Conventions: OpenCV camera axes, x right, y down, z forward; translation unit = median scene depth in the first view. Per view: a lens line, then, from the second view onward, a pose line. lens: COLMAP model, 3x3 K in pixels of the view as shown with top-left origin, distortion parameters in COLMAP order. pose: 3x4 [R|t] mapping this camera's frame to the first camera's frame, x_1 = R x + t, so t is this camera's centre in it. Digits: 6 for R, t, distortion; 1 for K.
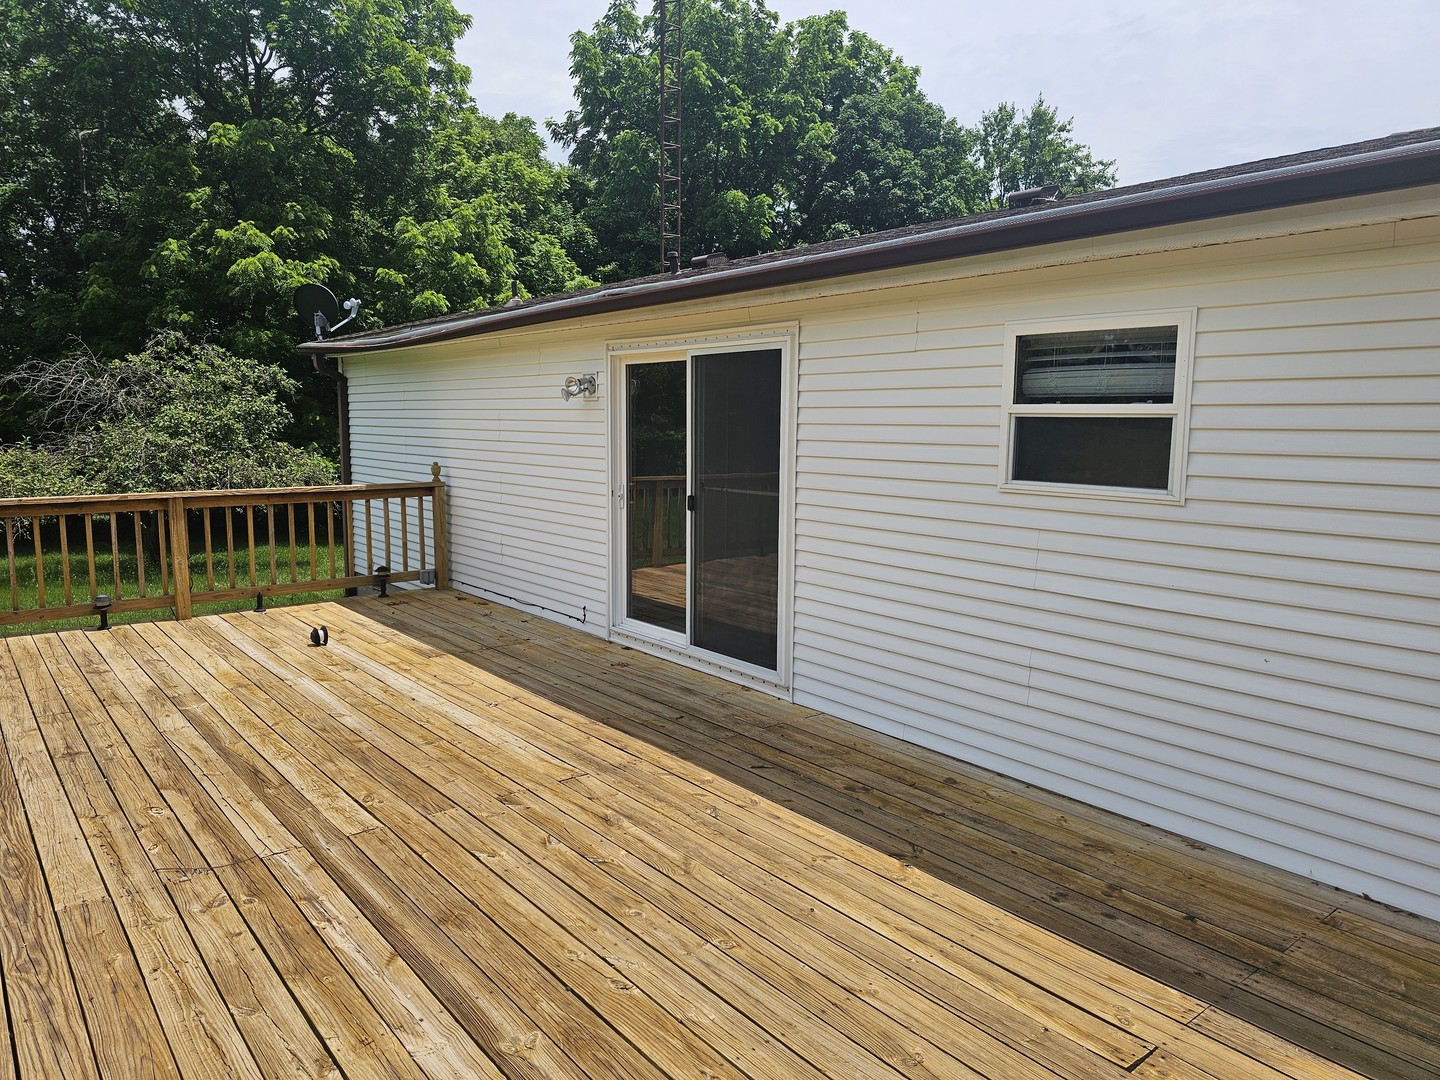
lens RADIAL K [[952.6, 0, 713.2], [0, 952.6, 534.6], [0, 0, 1]] dist [0.057712, -0.039348]
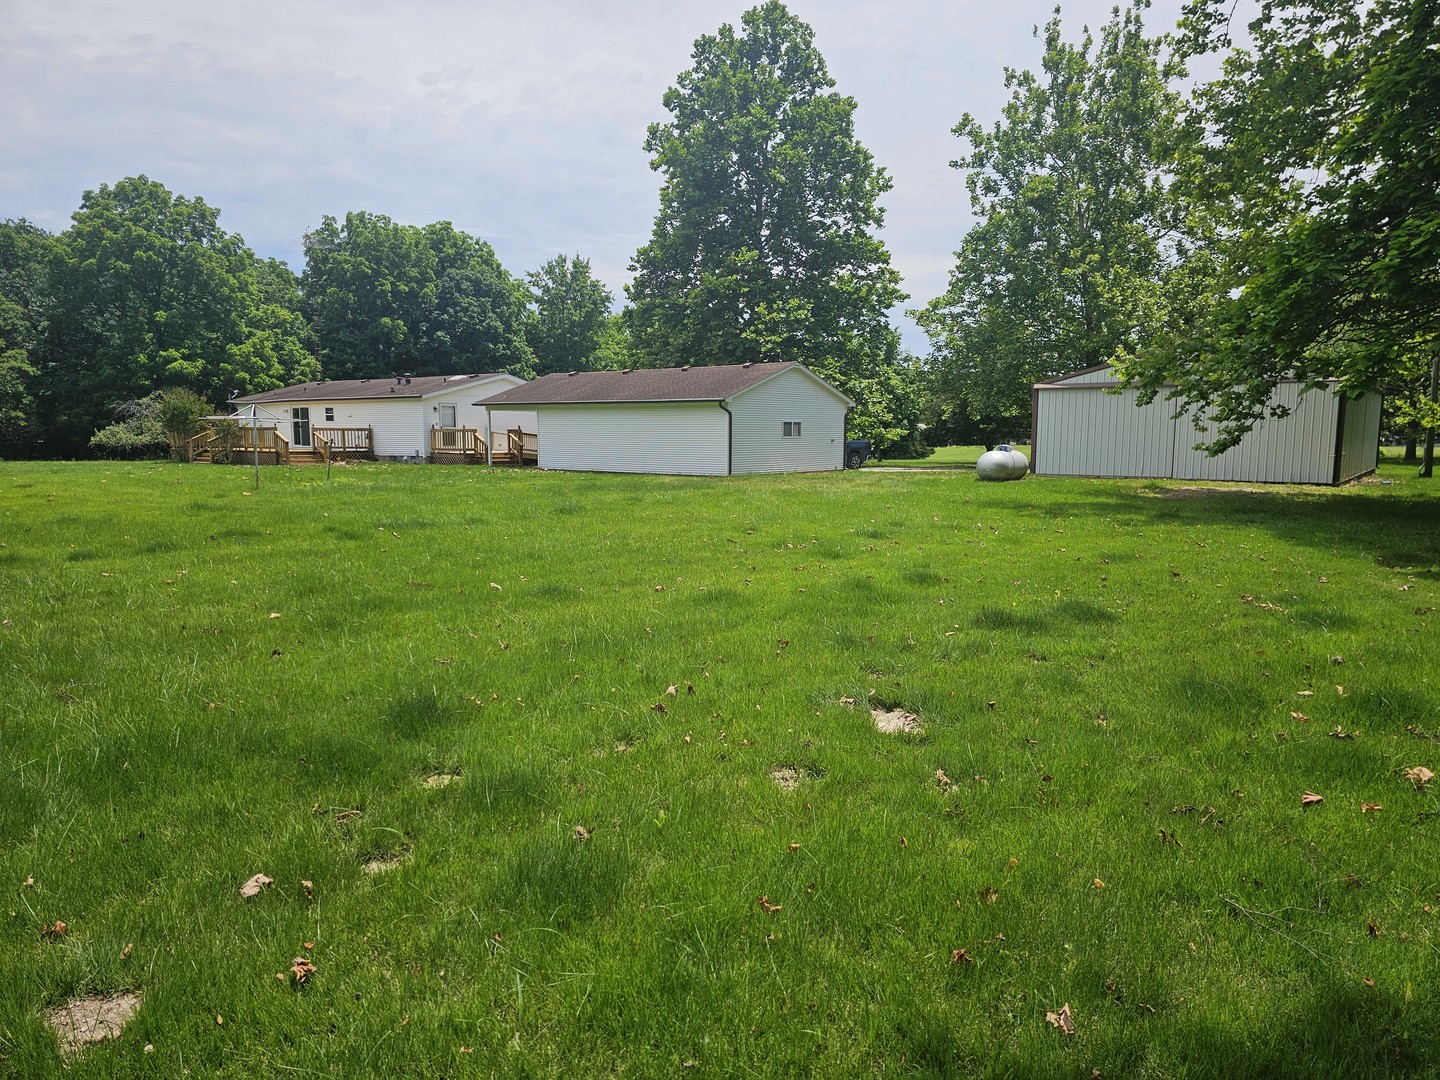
lens RADIAL K [[952.6, 0, 721.7], [0, 952.6, 539.2], [0, 0, 1]] dist [0.057712, -0.039348]
pose [[0.975862, -0.028389, 0.216534, 0.574286], [0.030040, 0.999539, -0.004336, 0.366714], [-0.216311, 0.010736, 0.976266, -2.653045]]
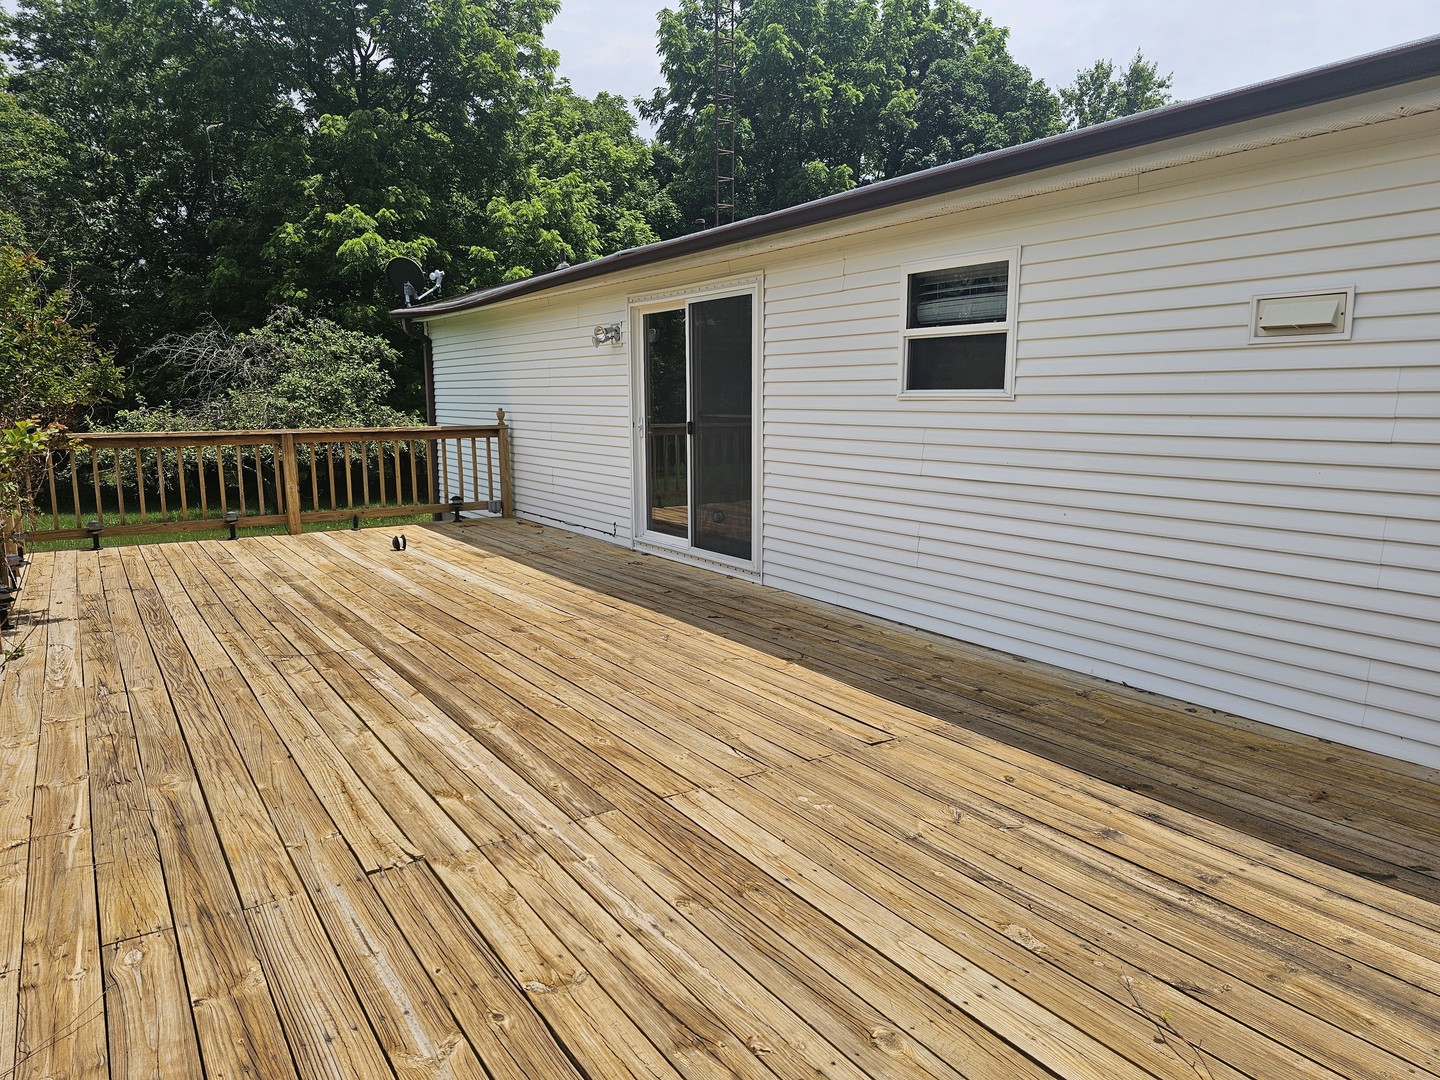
lens RADIAL K [[952.6, 0, 729.6], [0, 952.6, 542.1], [0, 0, 1]] dist [0.057712, -0.039348]
pose [[0.996036, 0.003431, -0.088888, 0.048318], [-0.000597, 0.999491, 0.031888, 0.026490], [0.088952, -0.031708, 0.995531, -0.073092]]
